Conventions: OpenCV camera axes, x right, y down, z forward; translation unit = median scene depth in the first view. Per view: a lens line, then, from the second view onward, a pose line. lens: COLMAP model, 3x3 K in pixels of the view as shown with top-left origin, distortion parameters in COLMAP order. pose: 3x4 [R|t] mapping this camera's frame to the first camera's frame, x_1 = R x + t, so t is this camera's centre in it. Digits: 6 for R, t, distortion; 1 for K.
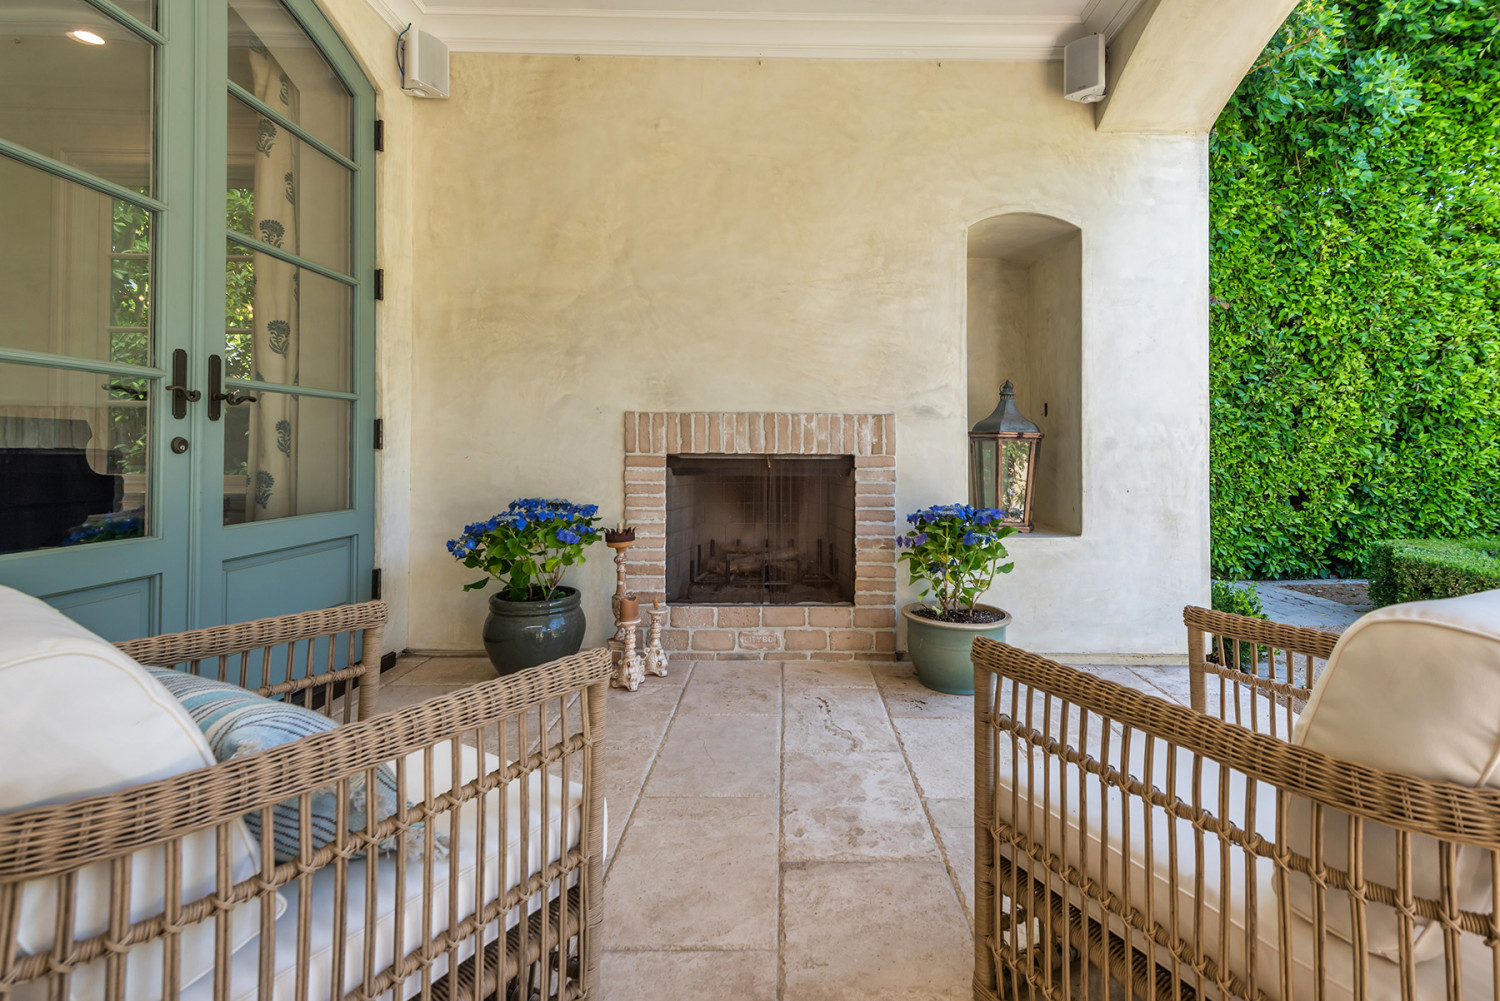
lens RADIAL K [[684.9, 0, 756.5], [0, 684.9, 472.9], [0, 0, 1]] dist [0.030432, -0.009751]
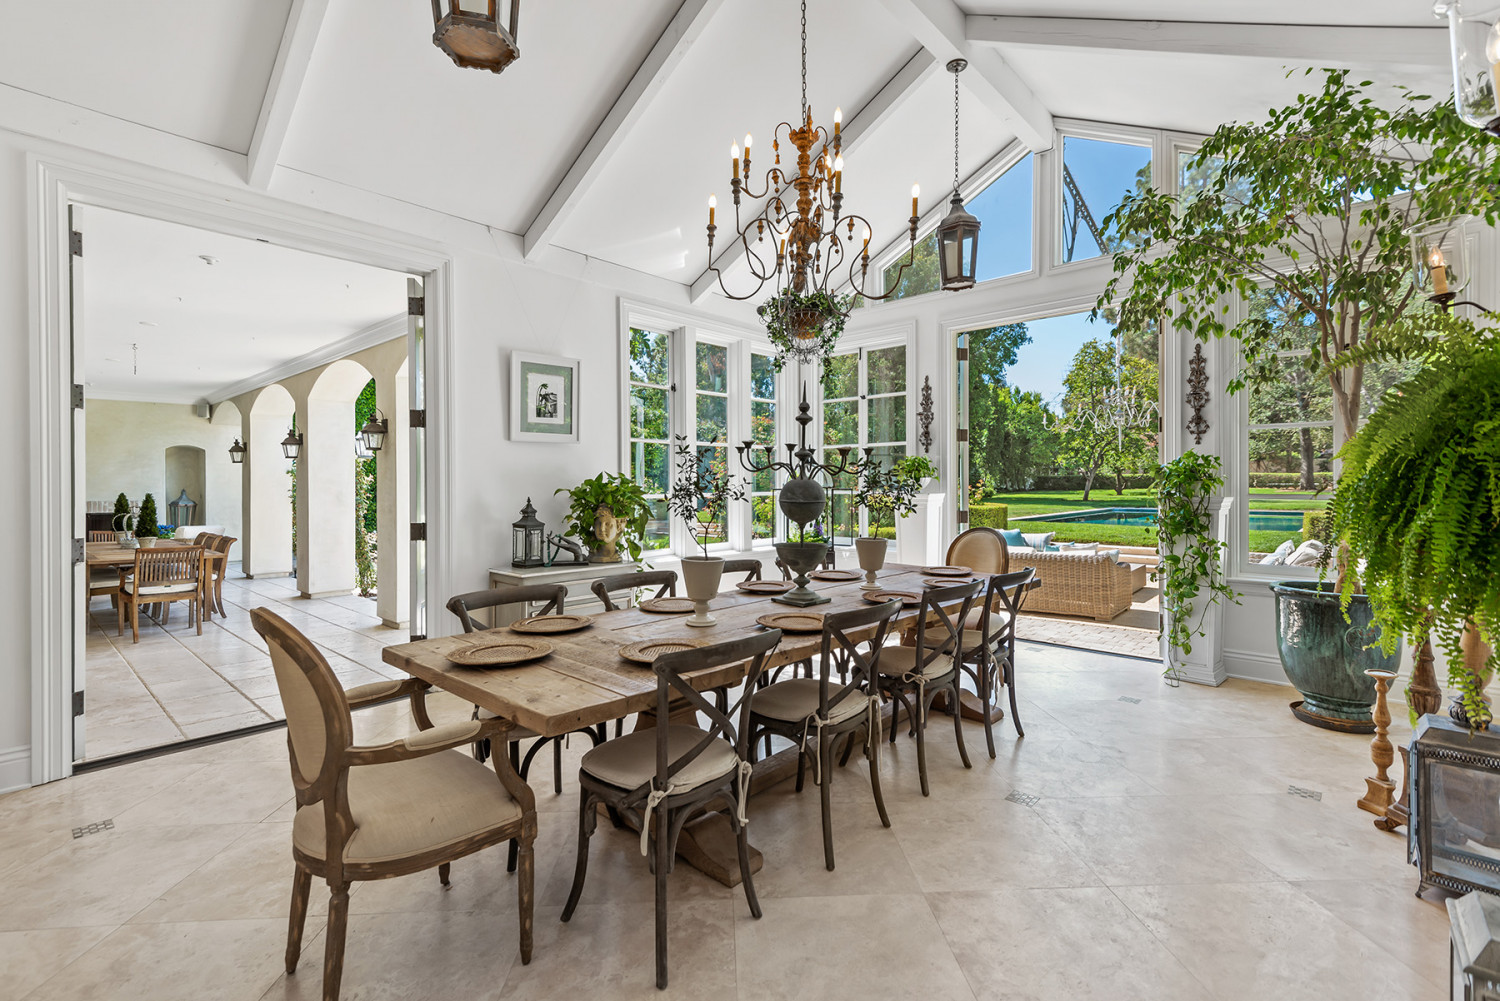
lens RADIAL K [[684.9, 0, 756.5], [0, 684.9, 472.9], [0, 0, 1]] dist [0.030432, -0.009751]
pose [[0.646335, -0.000248, 0.763054, -0.494579], [-0.002929, 0.999992, 0.002807, -0.253183], [-0.763049, -0.004049, 0.646328, -3.857525]]
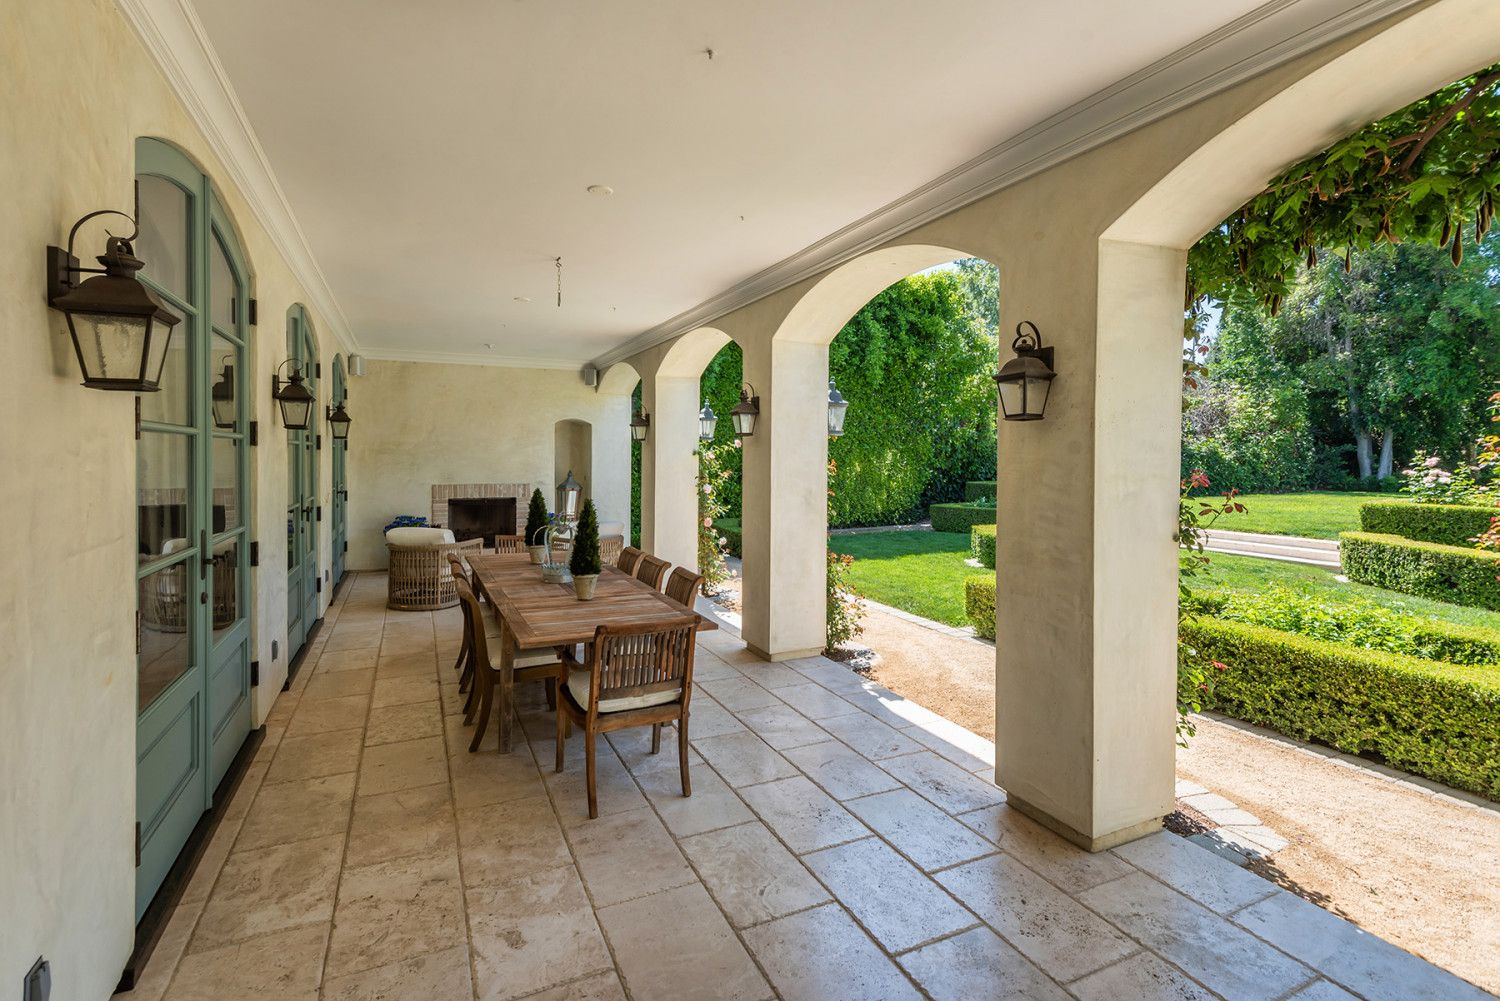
lens RADIAL K [[684.9, 0, 756.5], [0, 684.9, 472.9], [0, 0, 1]] dist [0.030432, -0.009751]
pose [[0.881248, -0.003920, 0.472637, -0.357003], [-0.010156, 0.999578, 0.027226, -0.229522], [-0.472545, -0.028793, 0.880836, -2.174370]]
